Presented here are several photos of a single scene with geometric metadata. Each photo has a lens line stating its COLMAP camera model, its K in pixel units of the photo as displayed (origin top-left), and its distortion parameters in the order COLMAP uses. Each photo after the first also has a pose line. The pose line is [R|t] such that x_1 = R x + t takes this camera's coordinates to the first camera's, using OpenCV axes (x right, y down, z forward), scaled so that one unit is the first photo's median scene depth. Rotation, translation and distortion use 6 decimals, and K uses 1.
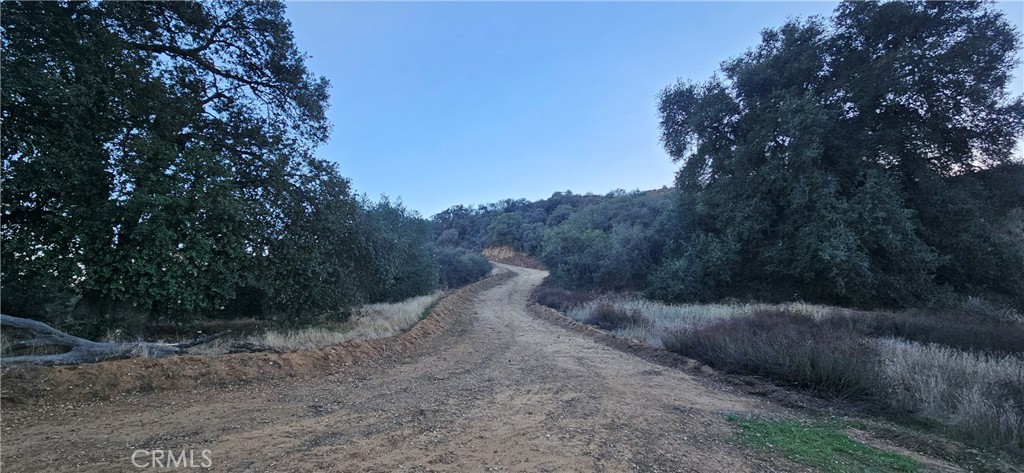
lens RADIAL K [[418.6, 0, 513.9], [0, 418.6, 239.4], [0, 0, 1]] dist [-0.000304, 0.000100]
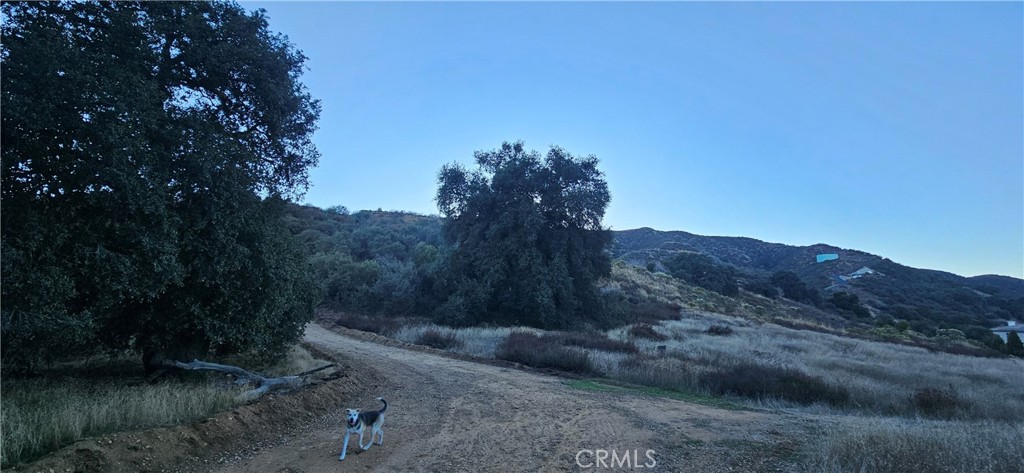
lens RADIAL K [[418.6, 0, 513.9], [0, 418.6, 239.4], [0, 0, 1]] dist [-0.000304, 0.000100]
pose [[0.739054, 0.121480, 0.662602, -0.494754], [-0.105629, 0.992336, -0.064115, -0.084209], [-0.665313, -0.022606, 0.746222, -0.234014]]
